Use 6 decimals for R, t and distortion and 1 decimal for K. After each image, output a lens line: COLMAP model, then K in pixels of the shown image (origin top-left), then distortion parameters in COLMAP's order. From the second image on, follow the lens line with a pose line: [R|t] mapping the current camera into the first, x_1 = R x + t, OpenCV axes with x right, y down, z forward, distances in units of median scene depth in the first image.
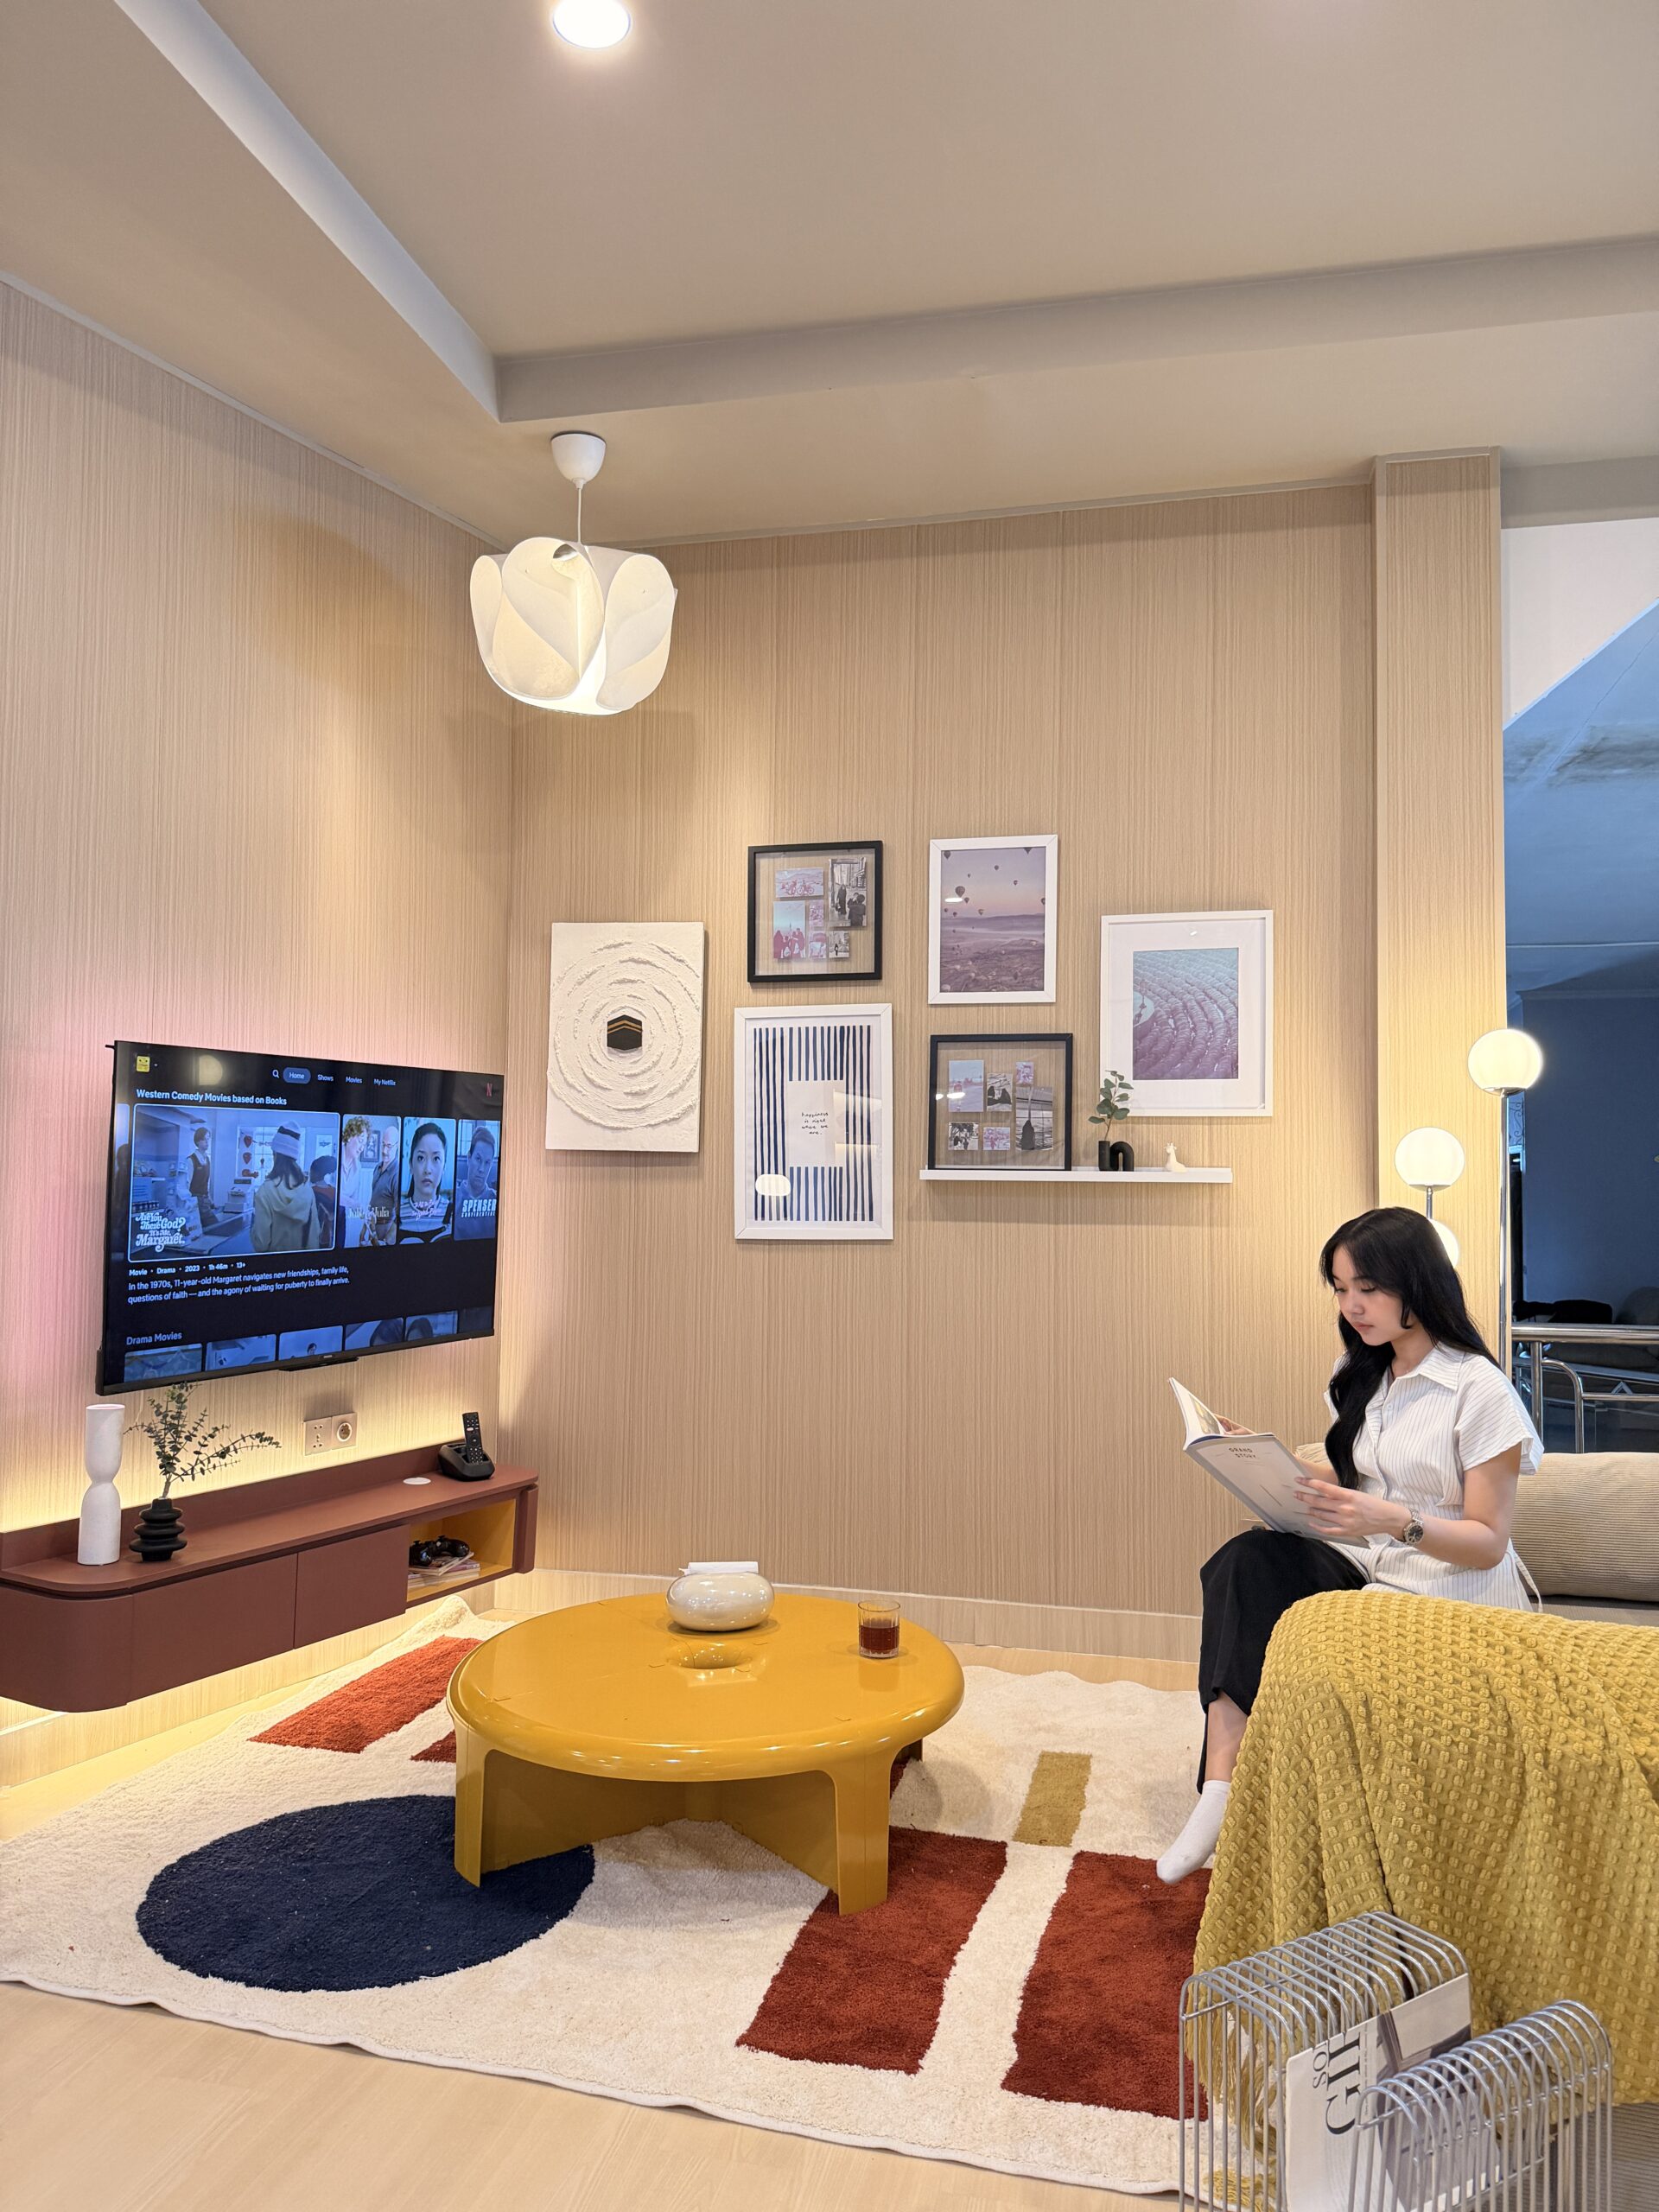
lens RADIAL K [[1551.0, 0, 826.7], [0, 1551.0, 1103.0], [0, 0, 1]] dist [0.046613, -0.077127]
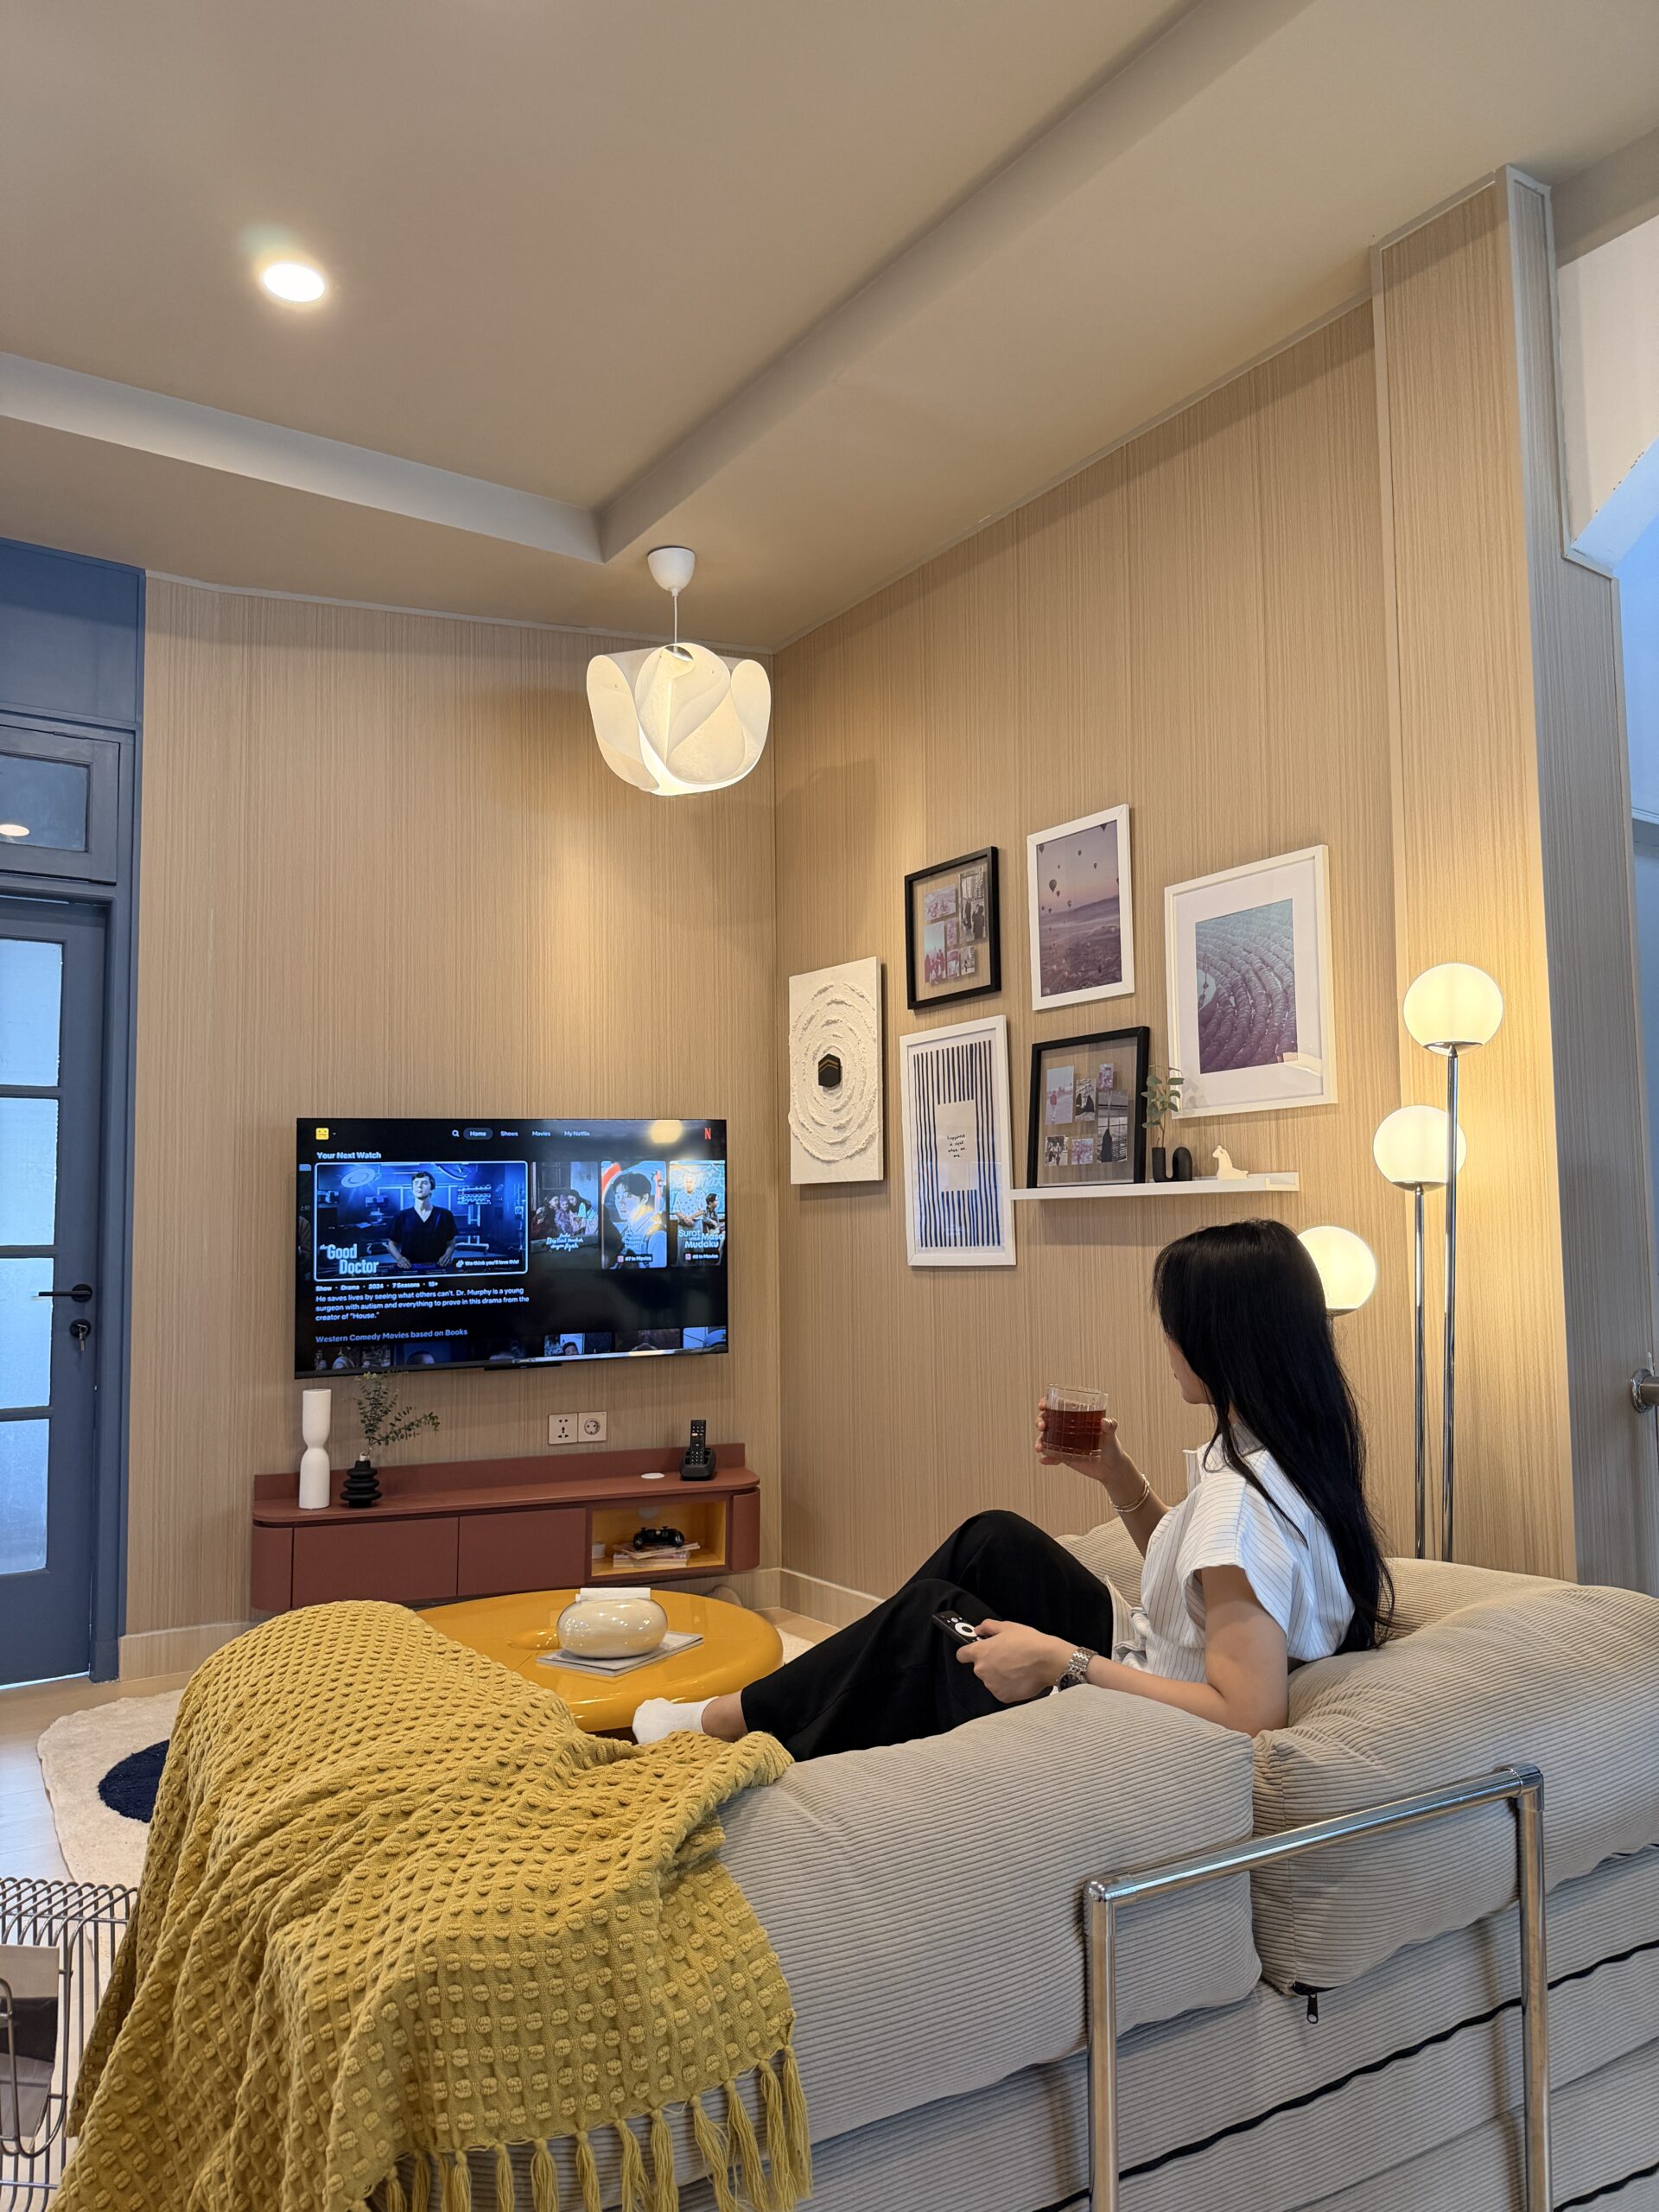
lens RADIAL K [[1551.0, 0, 836.0], [0, 1551.0, 1094.5], [0, 0, 1]] dist [0.046613, -0.077127]
pose [[0.728181, -0.080750, -0.680611, 0.611151], [0.056712, 0.996729, -0.057579, 0.033233], [0.683034, 0.003329, 0.730379, 0.238556]]
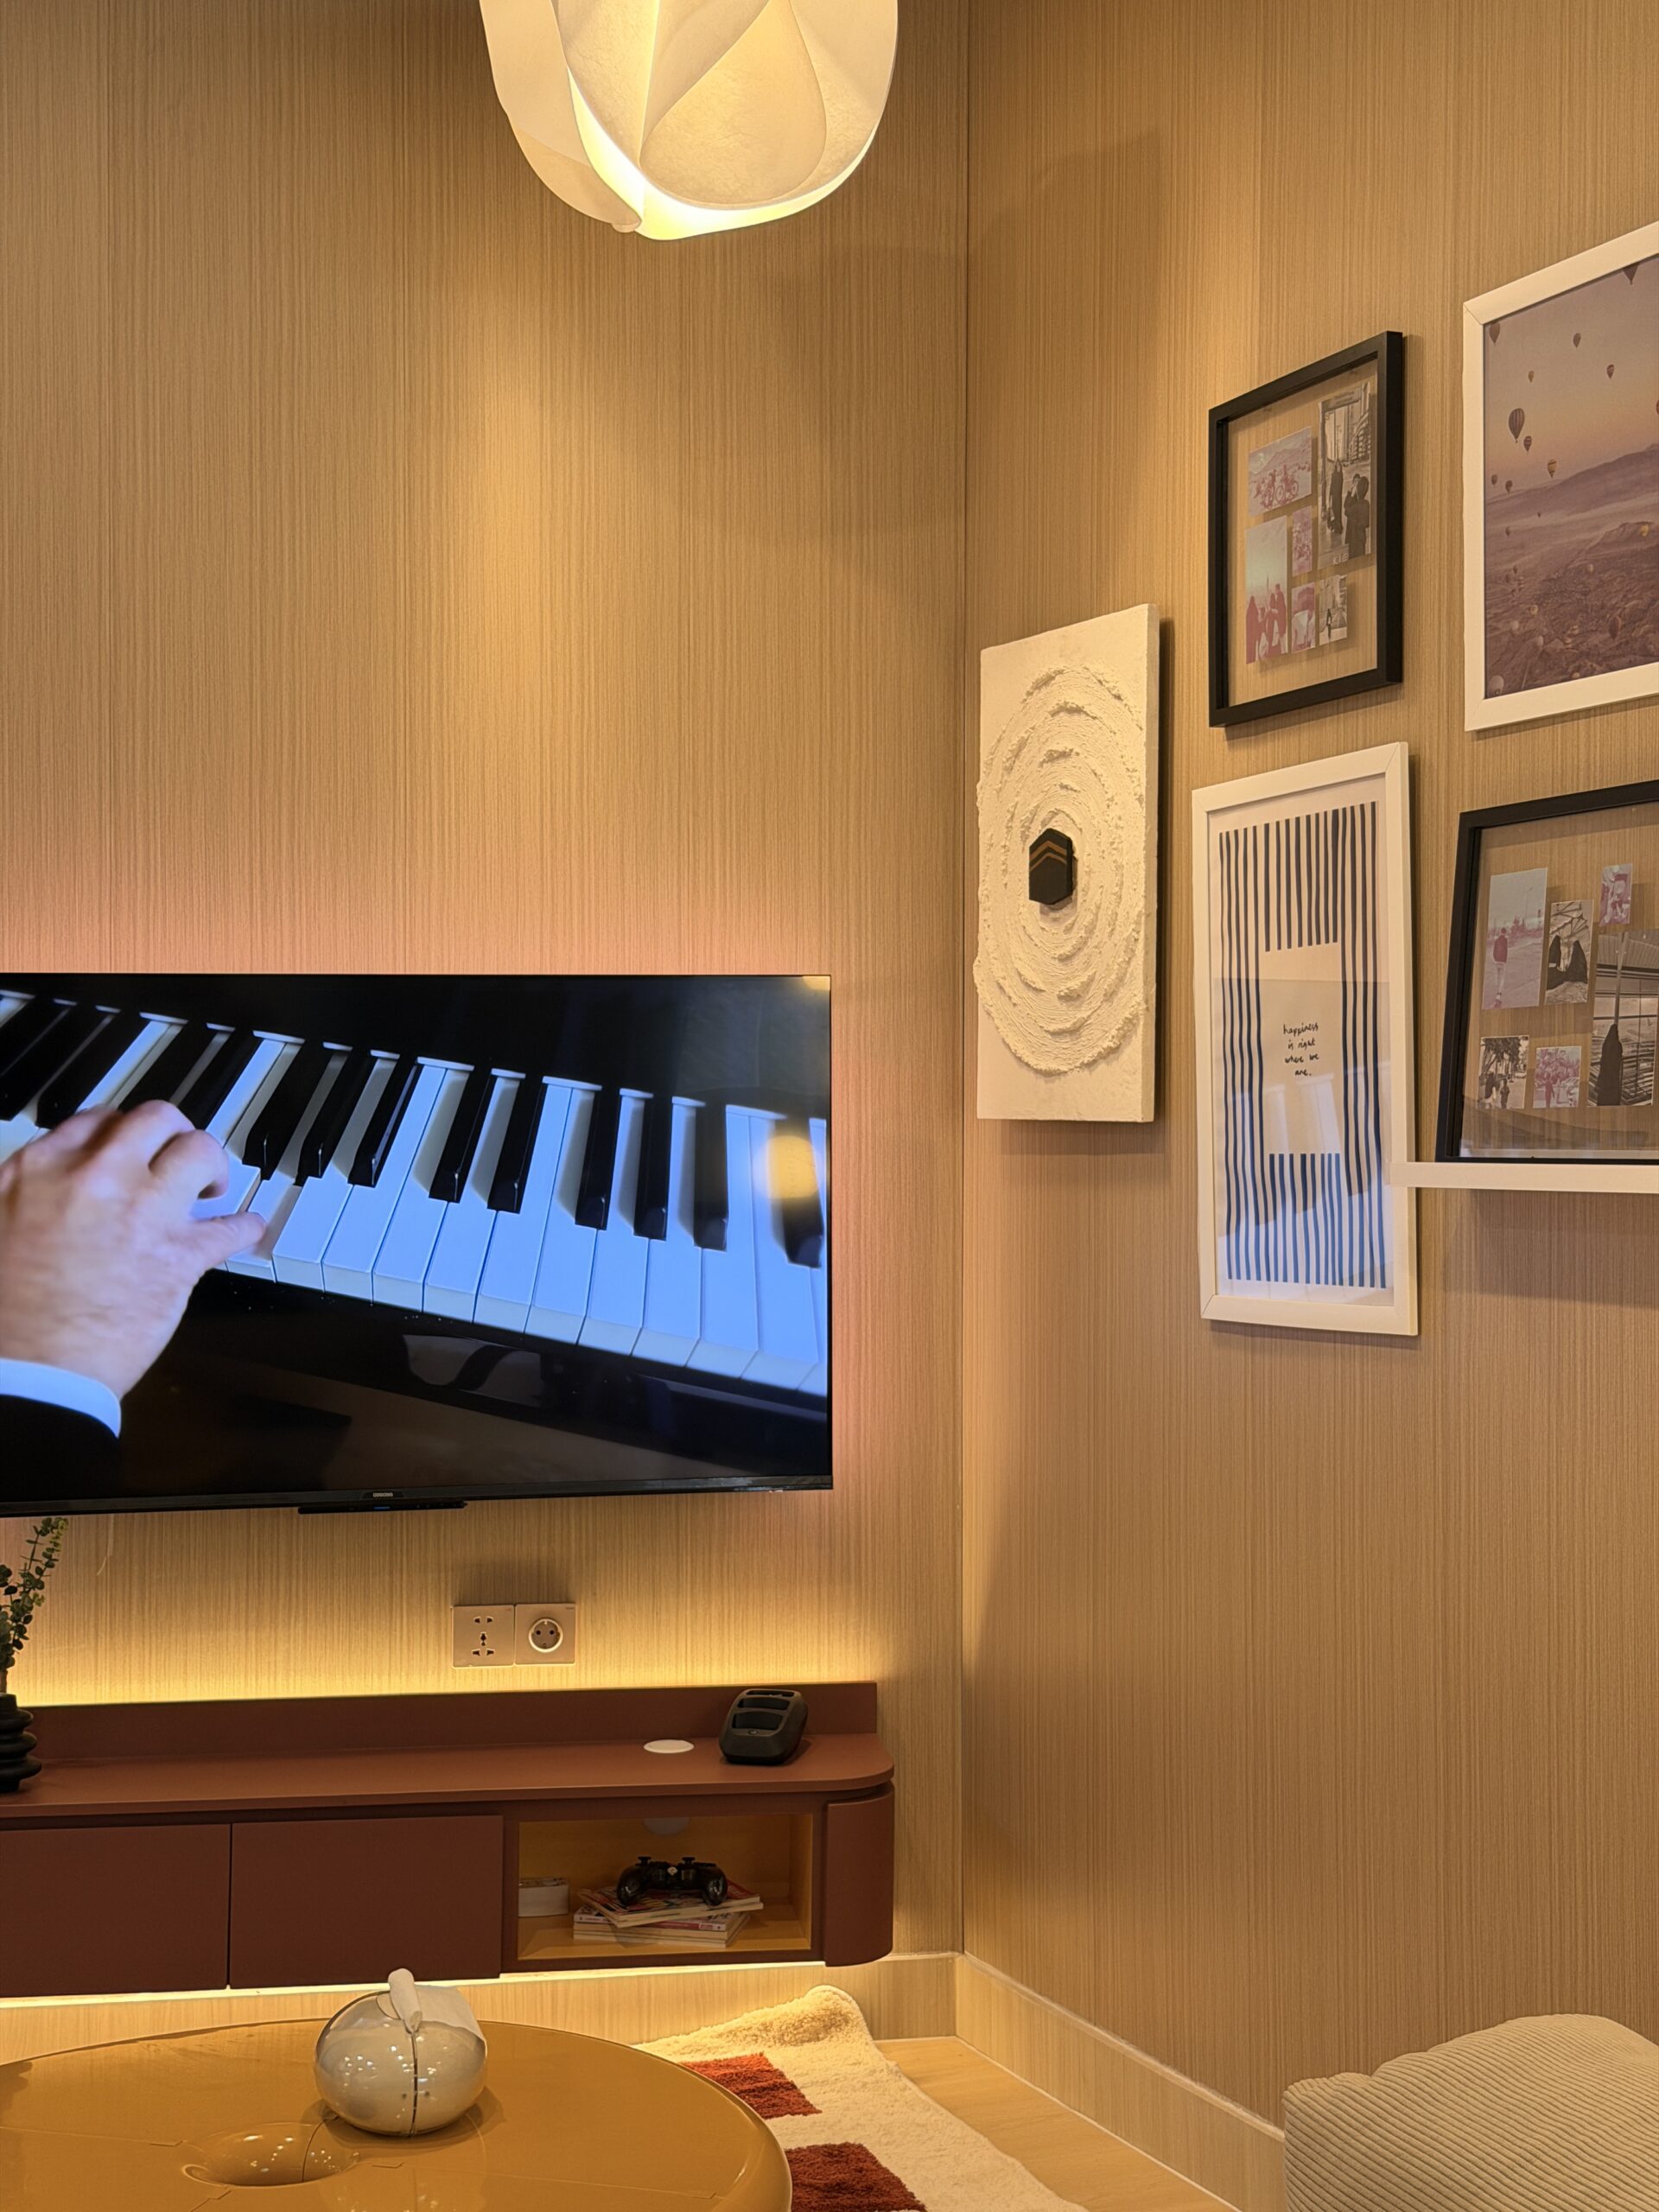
lens RADIAL K [[3098.6, 0, 811.5], [0, 3098.6, 1122.6], [0, 0, 1]] dist [0.074691, 0.000000]
pose [[0.578922, -0.012956, -0.815280, 0.604148], [0.046271, 0.998785, 0.016985, 0.012686], [0.814069, -0.047557, 0.578818, 0.413361]]
